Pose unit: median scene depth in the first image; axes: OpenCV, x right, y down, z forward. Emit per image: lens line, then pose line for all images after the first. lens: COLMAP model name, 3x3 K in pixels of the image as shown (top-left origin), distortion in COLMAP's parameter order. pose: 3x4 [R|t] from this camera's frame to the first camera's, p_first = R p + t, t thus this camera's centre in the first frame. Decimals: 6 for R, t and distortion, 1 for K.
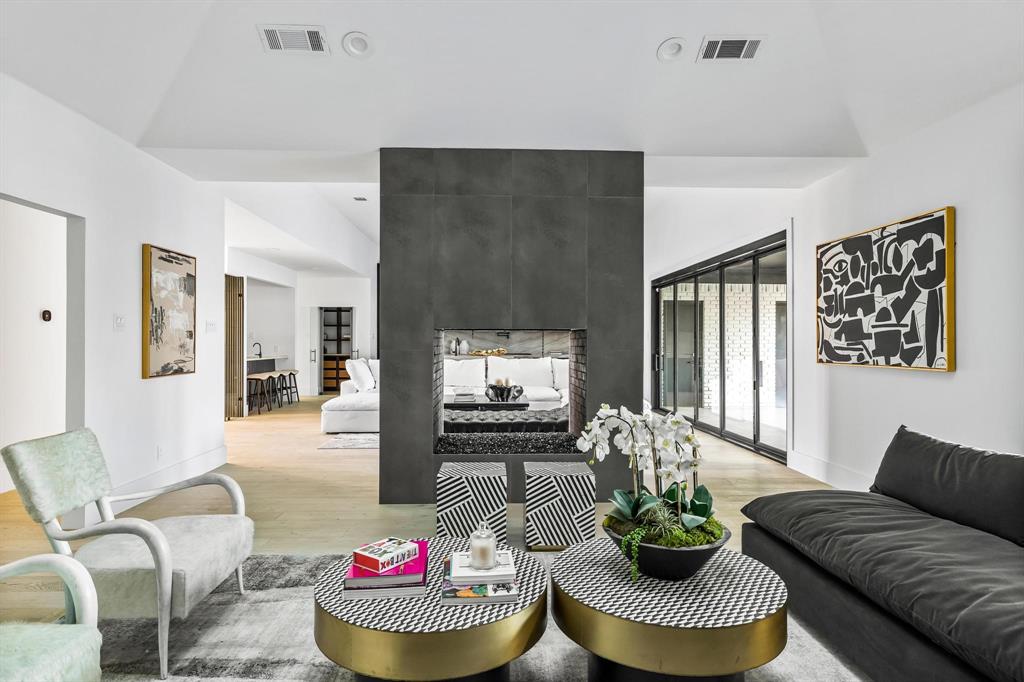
lens RADIAL K [[582.3, 0, 507.6], [0, 582.3, 342.6], [0, 0, 1]] dist [-0.000223, -0.000606]
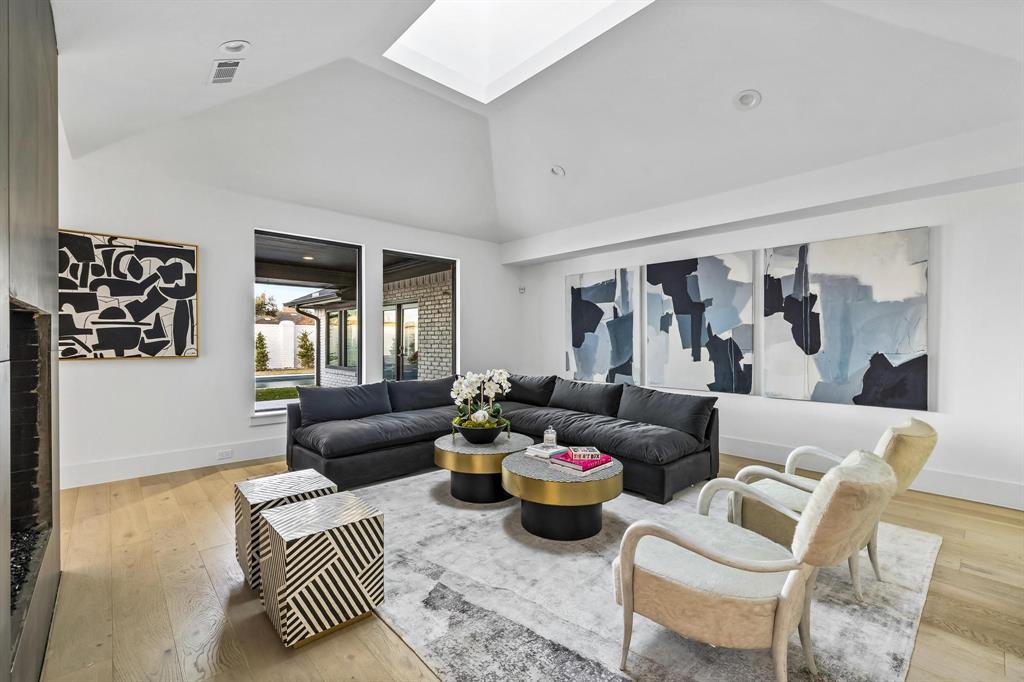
lens RADIAL K [[434.9, 0, 511.9], [0, 434.9, 341.7], [0, 0, 1]] dist [-0.004565, -0.000587]
pose [[-0.649703, -0.009221, 0.760132, -0.498621], [-0.005607, 0.999957, 0.007338, -0.002616], [-0.760167, 0.000505, -0.649727, 0.931939]]
